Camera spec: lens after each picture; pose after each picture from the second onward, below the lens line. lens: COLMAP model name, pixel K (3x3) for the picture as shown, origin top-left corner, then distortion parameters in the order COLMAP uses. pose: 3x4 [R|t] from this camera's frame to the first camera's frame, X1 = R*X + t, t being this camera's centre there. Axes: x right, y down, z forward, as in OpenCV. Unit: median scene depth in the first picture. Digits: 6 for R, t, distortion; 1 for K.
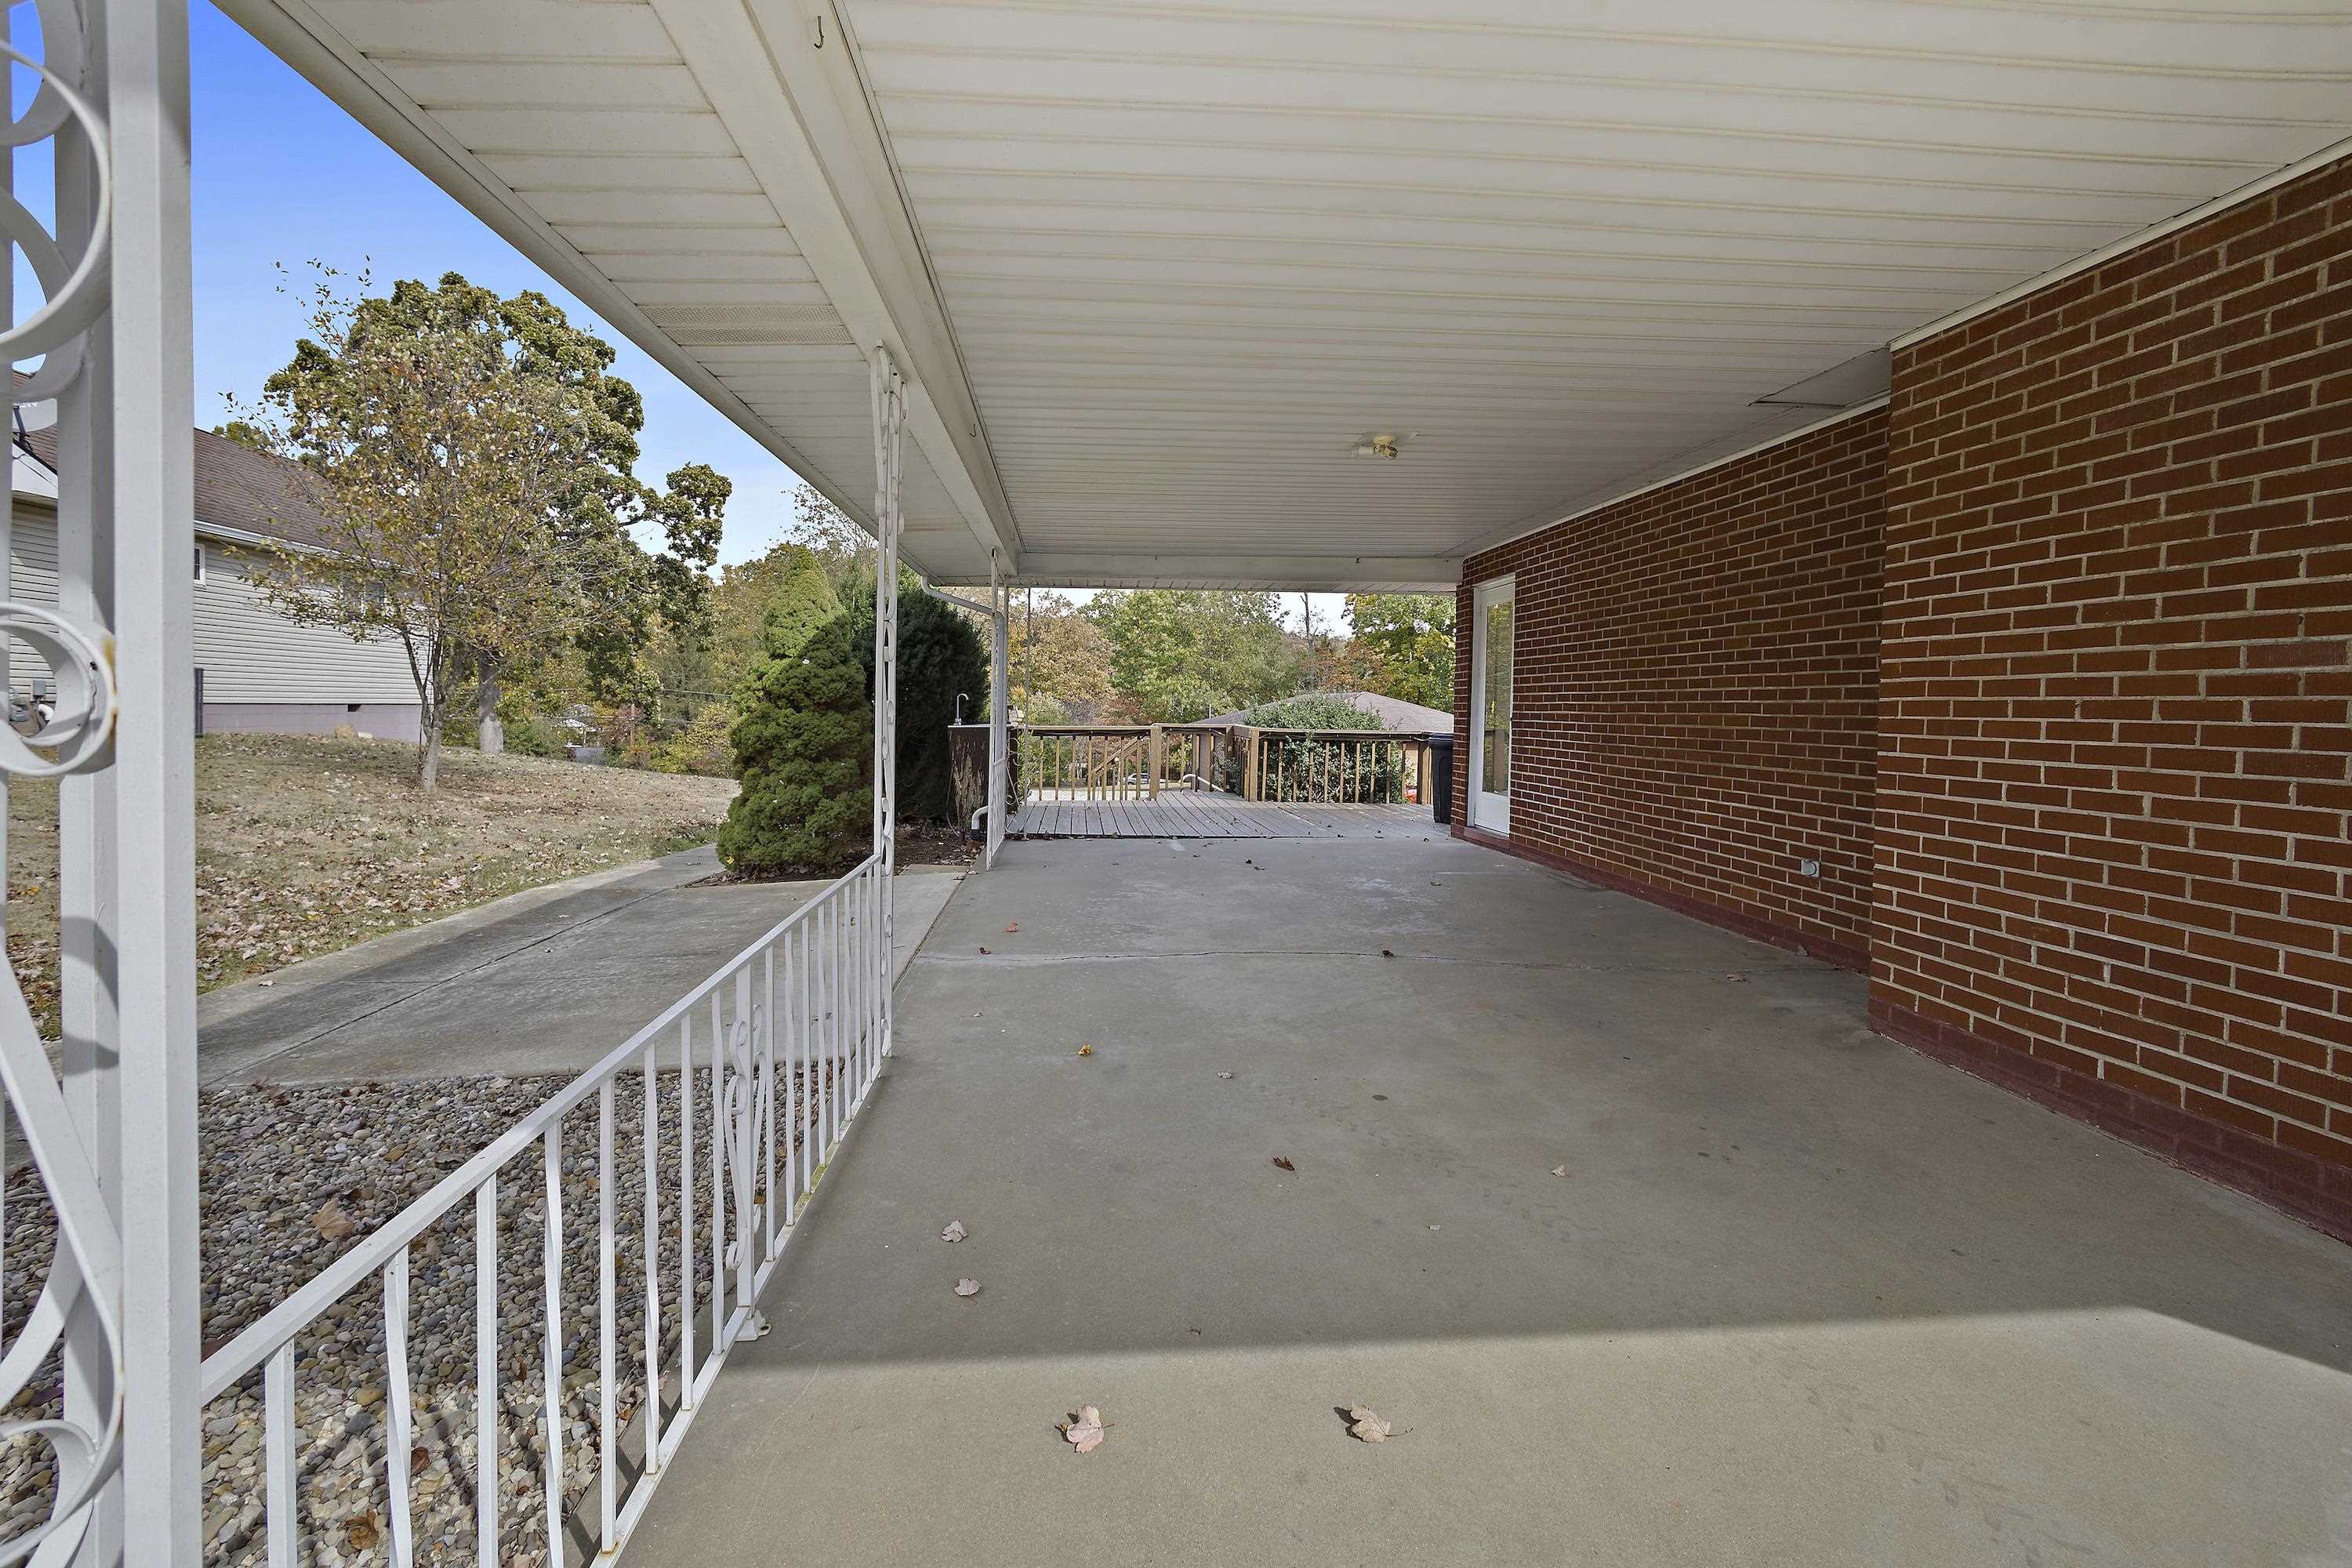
lens RADIAL K [[1048.0, 0, 1155.5], [0, 1048.0, 736.0], [0, 0, 1]] dist [0.000346, -0.000030]
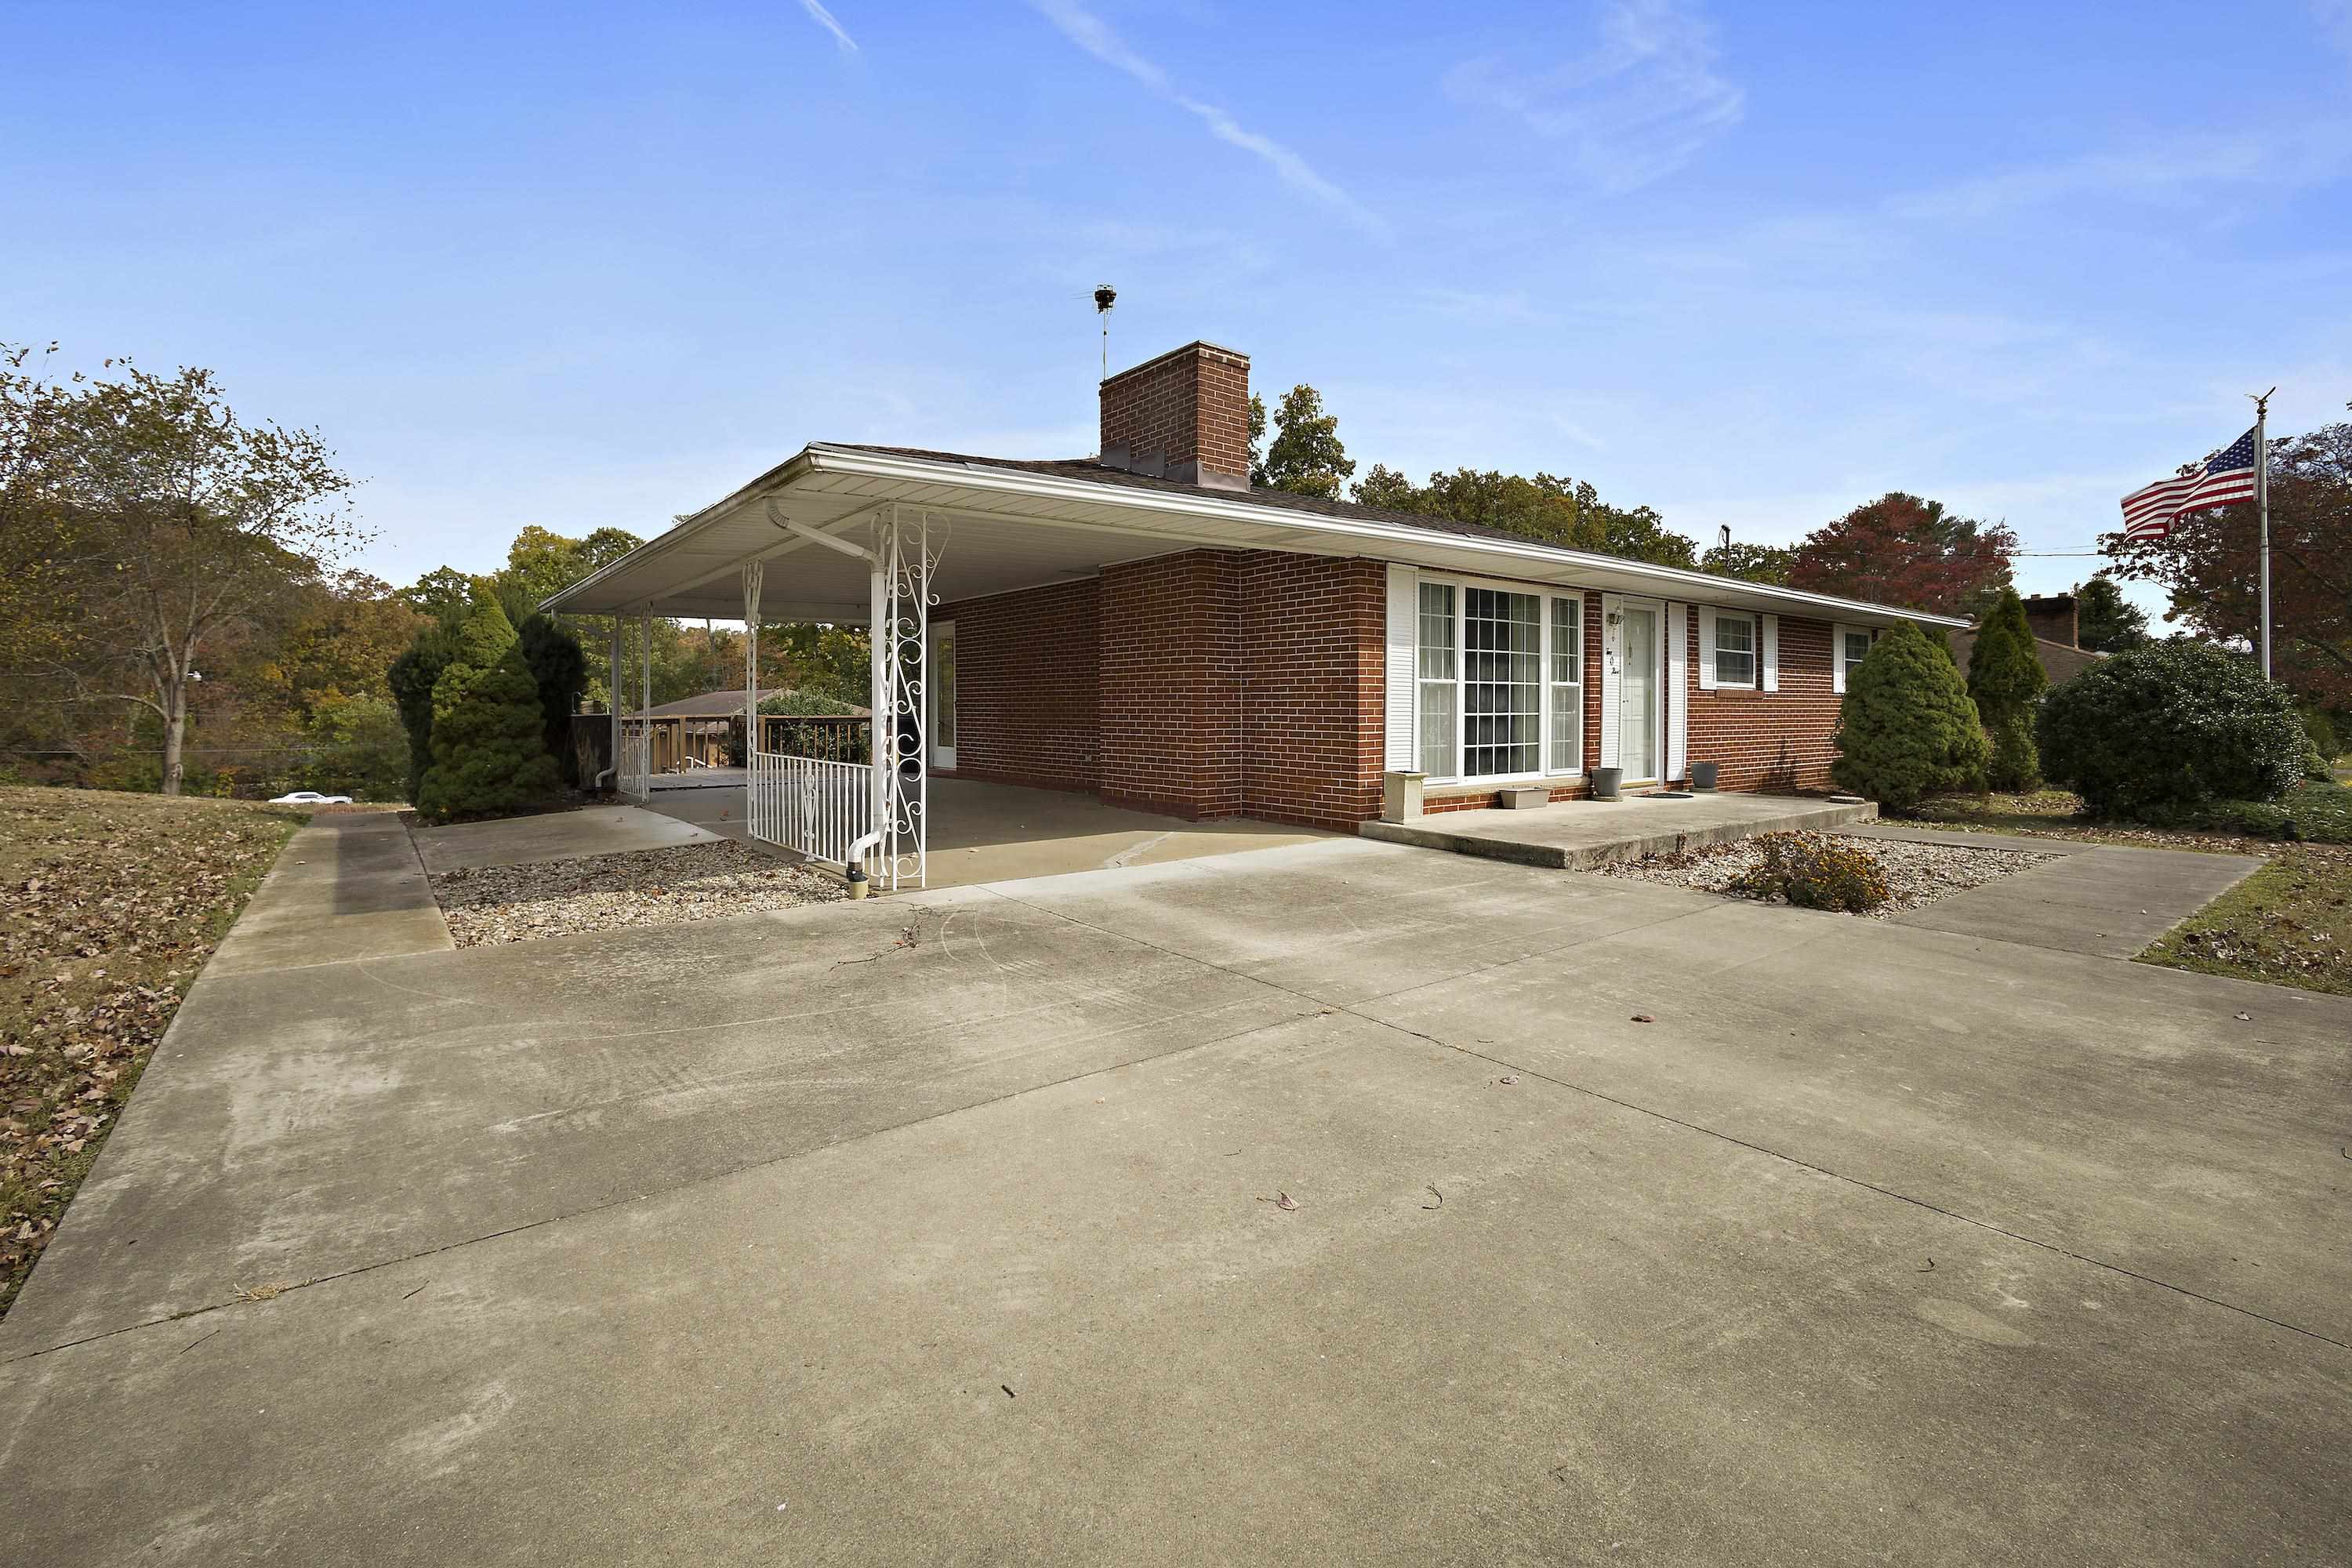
lens RADIAL K [[1048.0, 0, 1155.5], [0, 1048.0, 736.0], [0, 0, 1]] dist [0.000346, -0.000030]
pose [[0.846287, -0.033946, 0.531645, -0.193210], [0.031962, 0.999405, 0.012935, 0.017202], [-0.531768, 0.006046, 0.846868, -0.411616]]
